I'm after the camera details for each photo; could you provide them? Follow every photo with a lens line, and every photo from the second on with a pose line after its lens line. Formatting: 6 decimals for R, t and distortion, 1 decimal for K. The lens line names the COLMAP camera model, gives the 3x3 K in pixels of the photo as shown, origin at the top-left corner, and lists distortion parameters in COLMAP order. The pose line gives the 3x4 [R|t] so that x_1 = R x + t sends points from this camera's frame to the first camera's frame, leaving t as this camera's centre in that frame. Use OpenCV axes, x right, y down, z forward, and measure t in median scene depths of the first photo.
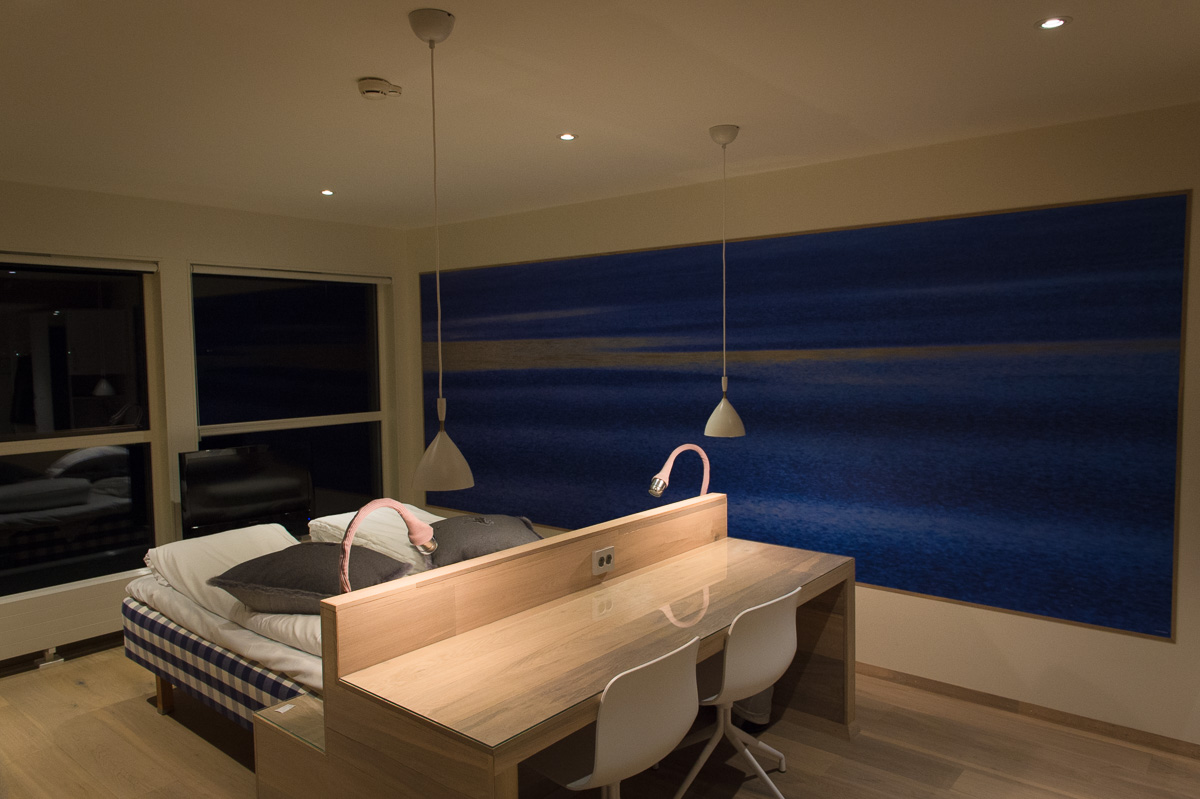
lens RADIAL K [[806.7, 0, 592.0], [0, 806.7, 404.9], [0, 0, 1]] dist [0.000936, -0.000483]
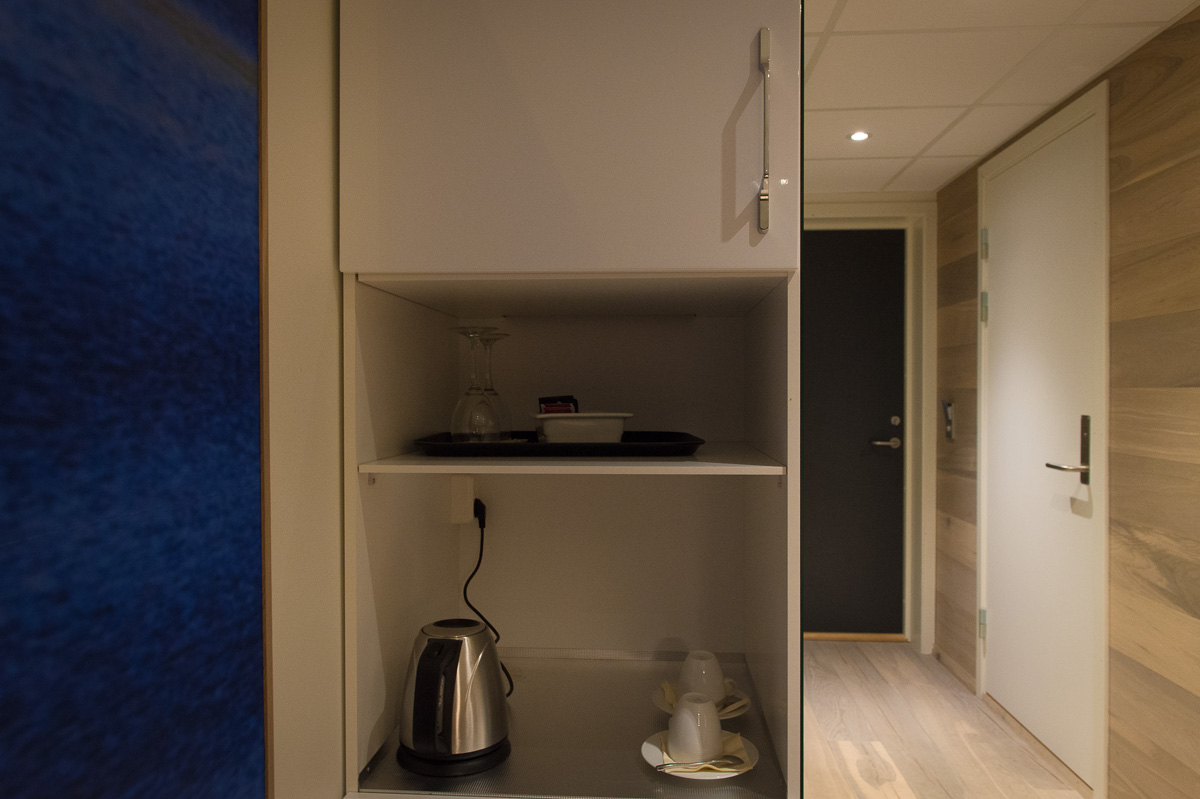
lens RADIAL K [[806.7, 0, 600.2], [0, 806.7, 397.5], [0, 0, 1]] dist [0.000936, -0.000483]
pose [[-0.586796, 0.007746, 0.809698, 0.334925], [0.062316, 0.997421, 0.035620, 0.026165], [-0.807333, 0.071359, -0.585765, 0.843670]]
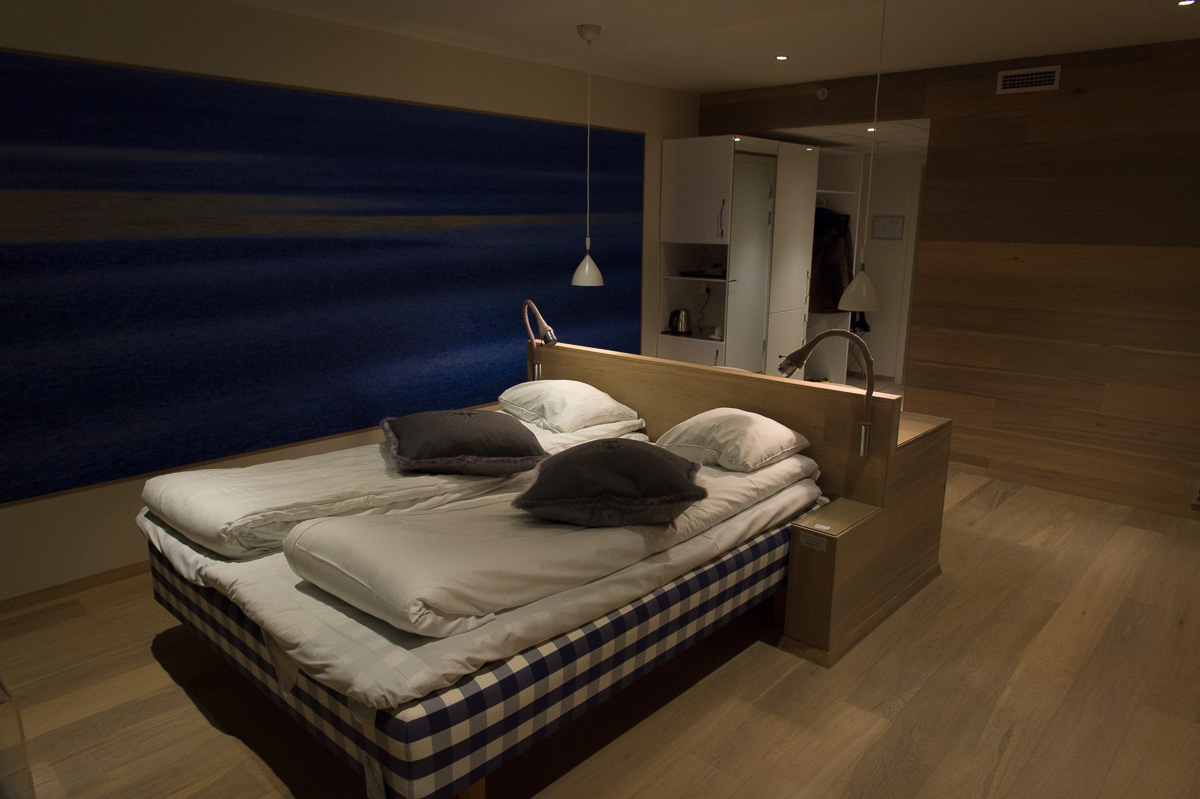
lens RADIAL K [[806.7, 0, 597.8], [0, 806.7, 403.4], [0, 0, 1]] dist [0.000936, -0.000483]
pose [[0.043986, -0.212616, 0.976145, -0.956409], [0.059780, 0.975900, 0.209869, -0.039673], [-0.997242, 0.049123, 0.055637, 0.799879]]
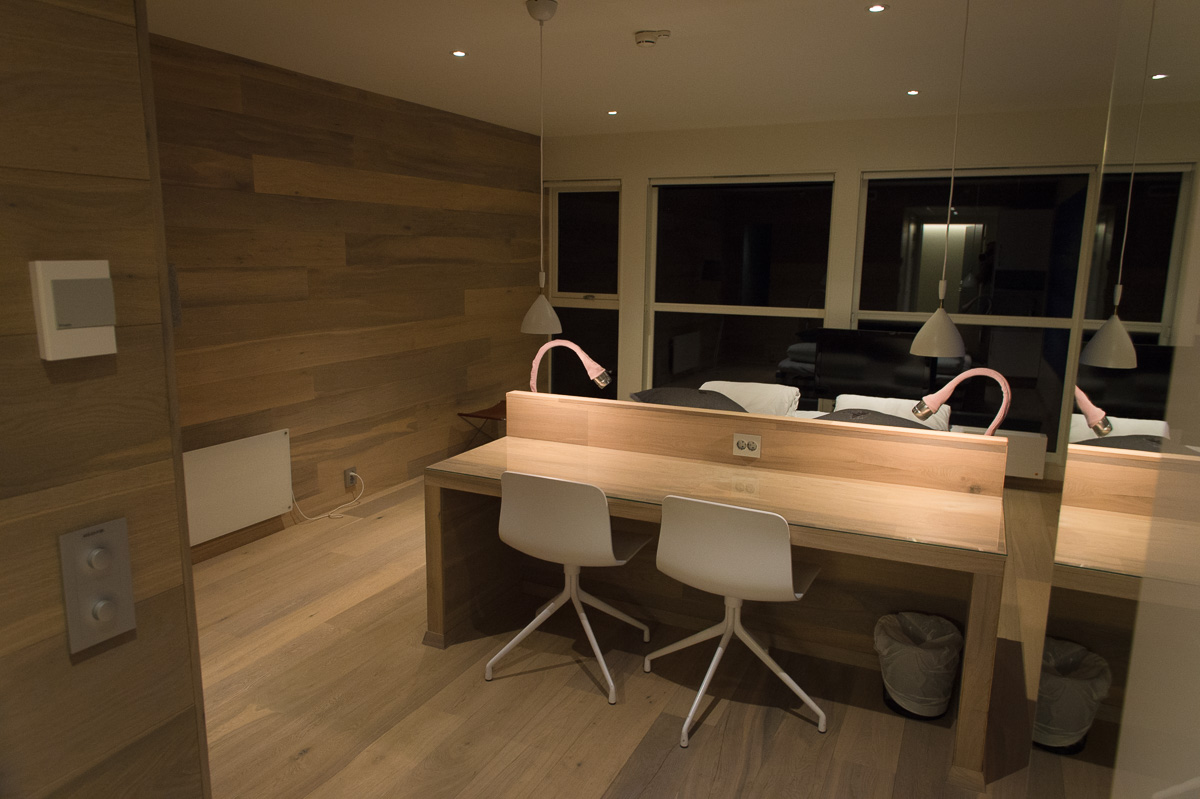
lens RADIAL K [[806.7, 0, 602.4], [0, 806.7, 399.0], [0, 0, 1]] dist [0.000936, -0.000483]
pose [[0.255089, 0.188555, -0.948355, 0.731000], [-0.082411, 0.981473, 0.172973, -0.025781], [0.963399, 0.034031, 0.265902, 0.408637]]
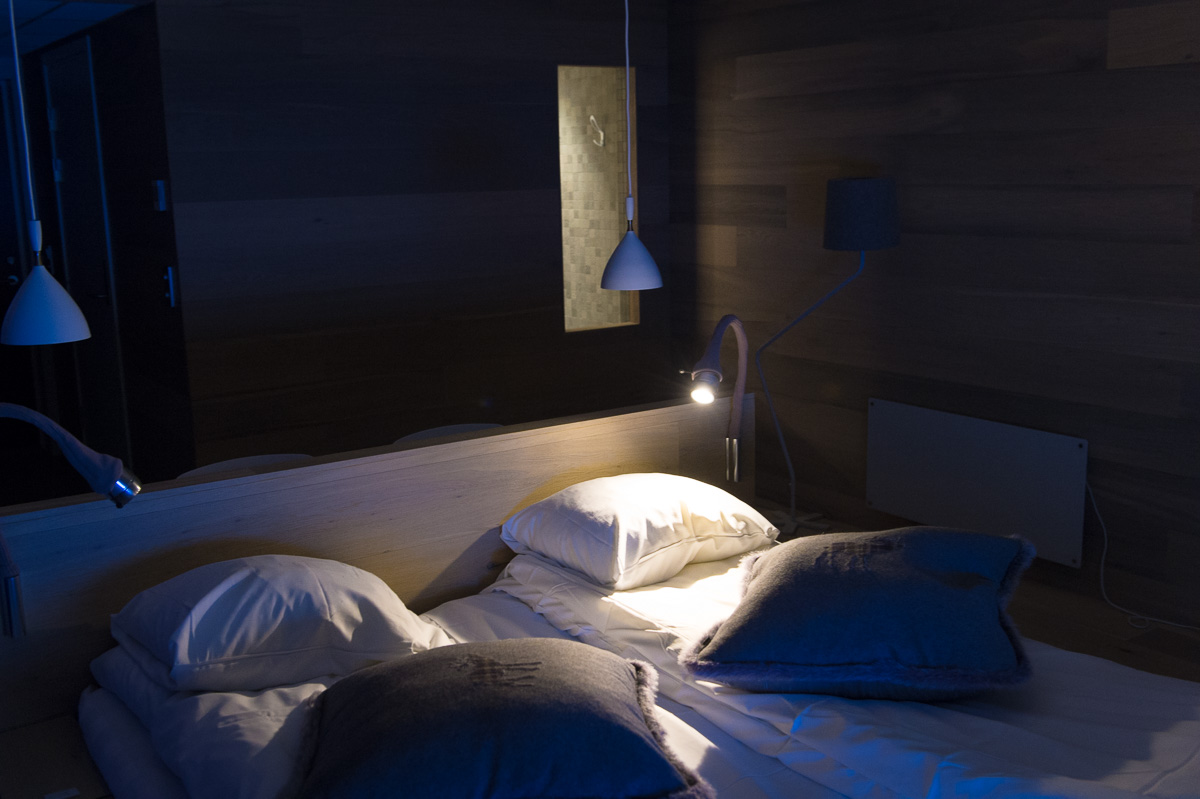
lens RADIAL K [[1240.7, 0, 607.8], [0, 1240.7, 400.2], [0, 0, 1]] dist [0.019159, 0.000000]
pose [[-0.967636, -0.012920, 0.252020, -0.311926], [0.052600, 0.966425, 0.251506, -0.088637], [-0.246808, 0.256623, -0.934468, 1.415281]]
